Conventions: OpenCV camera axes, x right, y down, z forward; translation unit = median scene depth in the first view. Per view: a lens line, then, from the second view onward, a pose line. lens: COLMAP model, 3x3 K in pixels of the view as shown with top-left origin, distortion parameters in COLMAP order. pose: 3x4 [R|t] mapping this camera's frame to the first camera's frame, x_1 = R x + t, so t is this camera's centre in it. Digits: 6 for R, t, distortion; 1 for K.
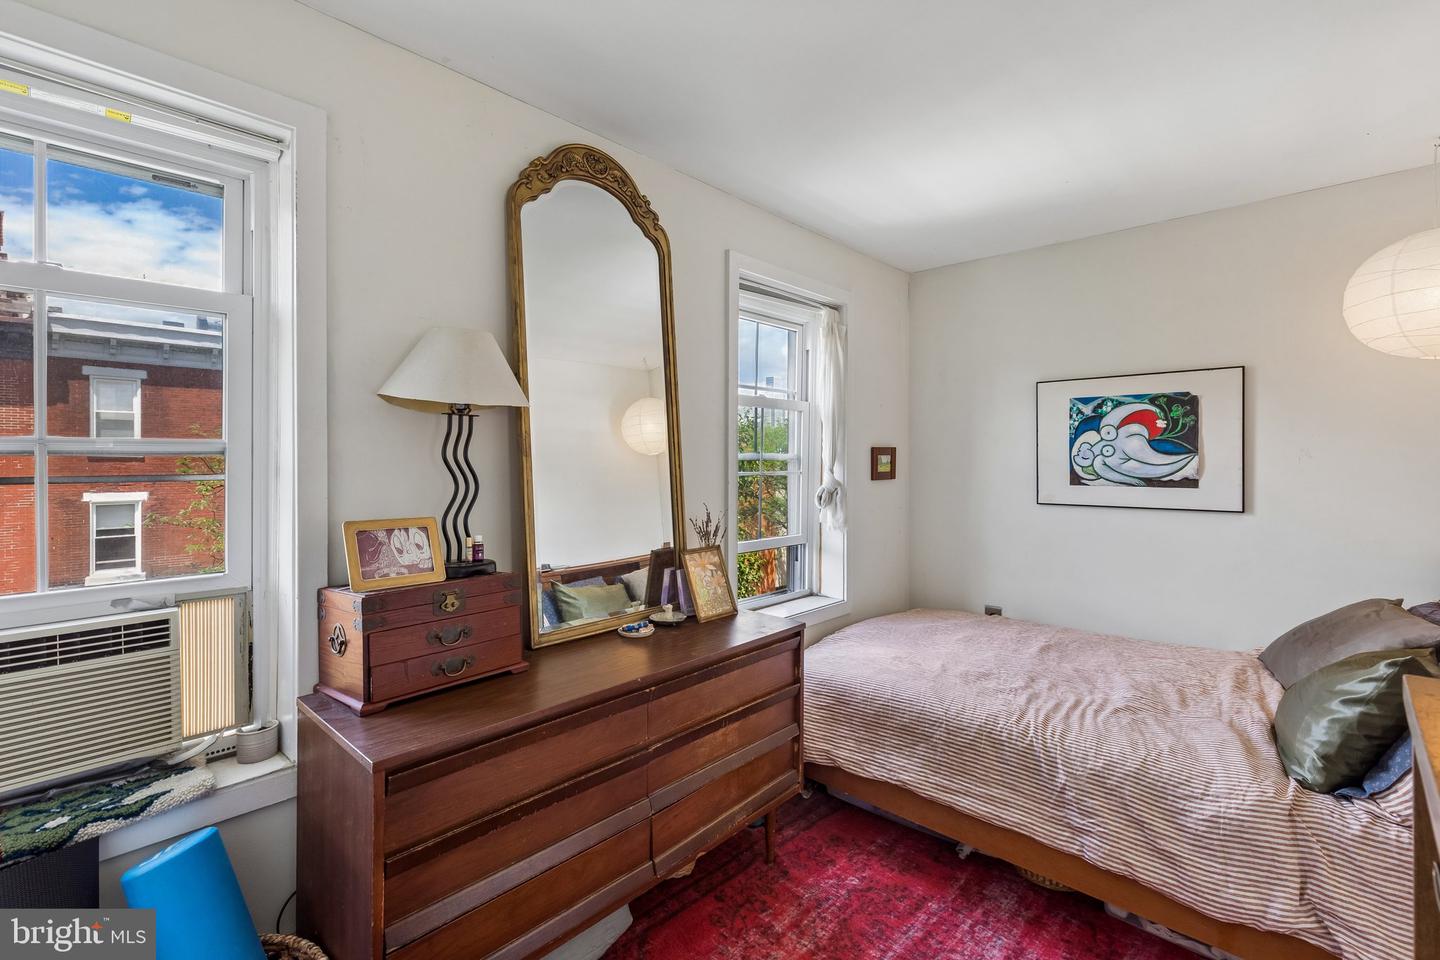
lens RADIAL K [[653.7, 0, 728.9], [0, 653.7, 465.9], [0, 0, 1]] dist [0.009746, -0.005547]
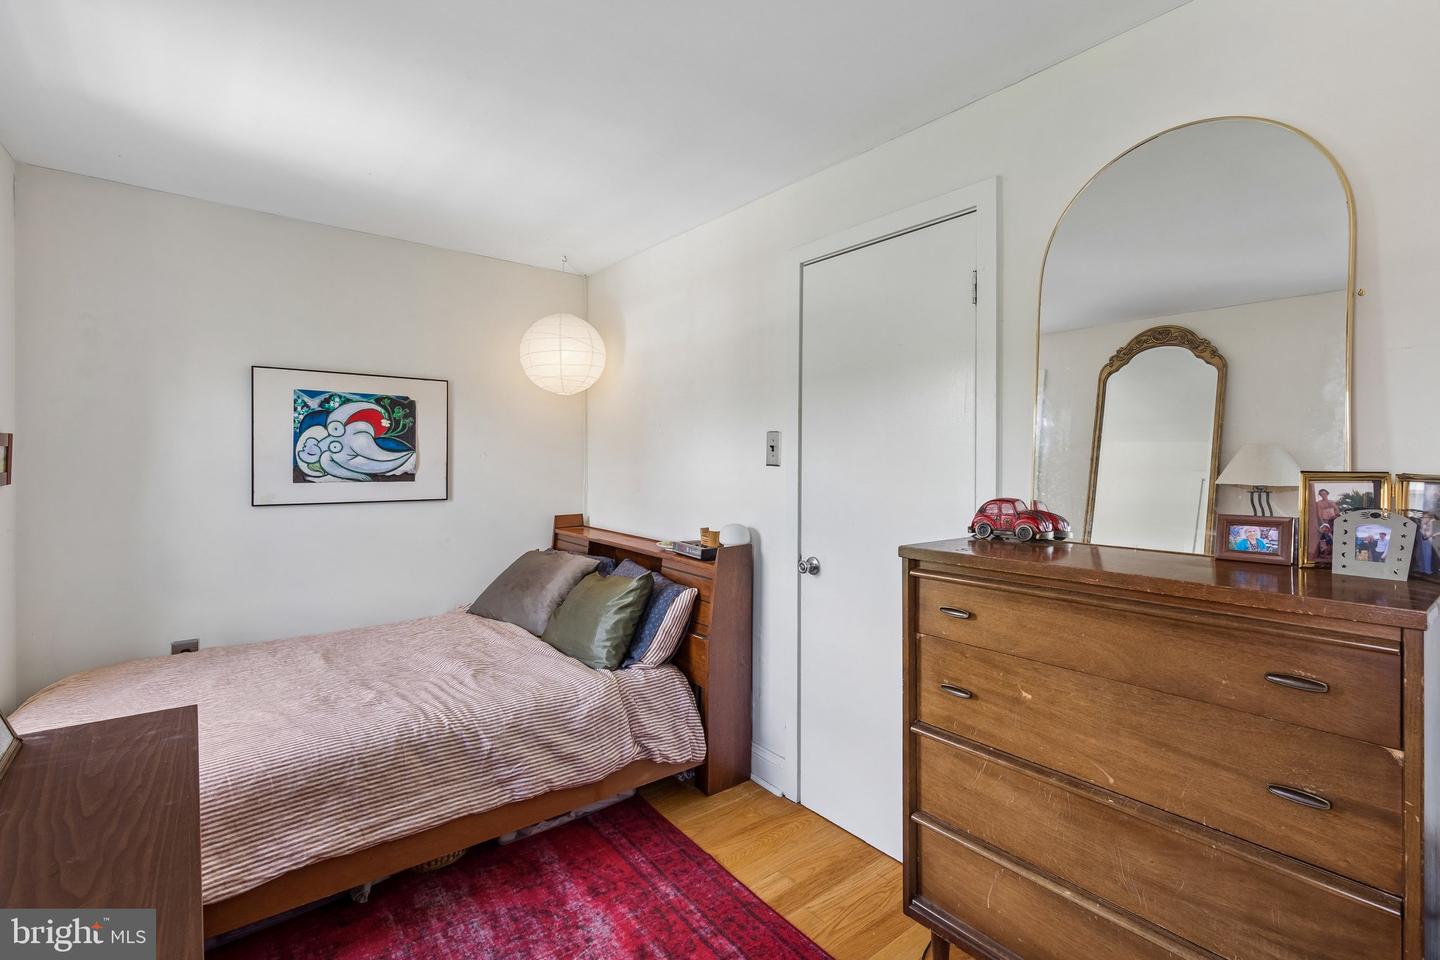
lens RADIAL K [[653.7, 0, 728.9], [0, 653.7, 465.9], [0, 0, 1]] dist [0.009746, -0.005547]
pose [[0.144350, -0.009118, 0.989485, -0.341346], [0.001908, 0.999958, 0.008937, -0.002181], [-0.989525, 0.000598, 0.144361, 0.286318]]
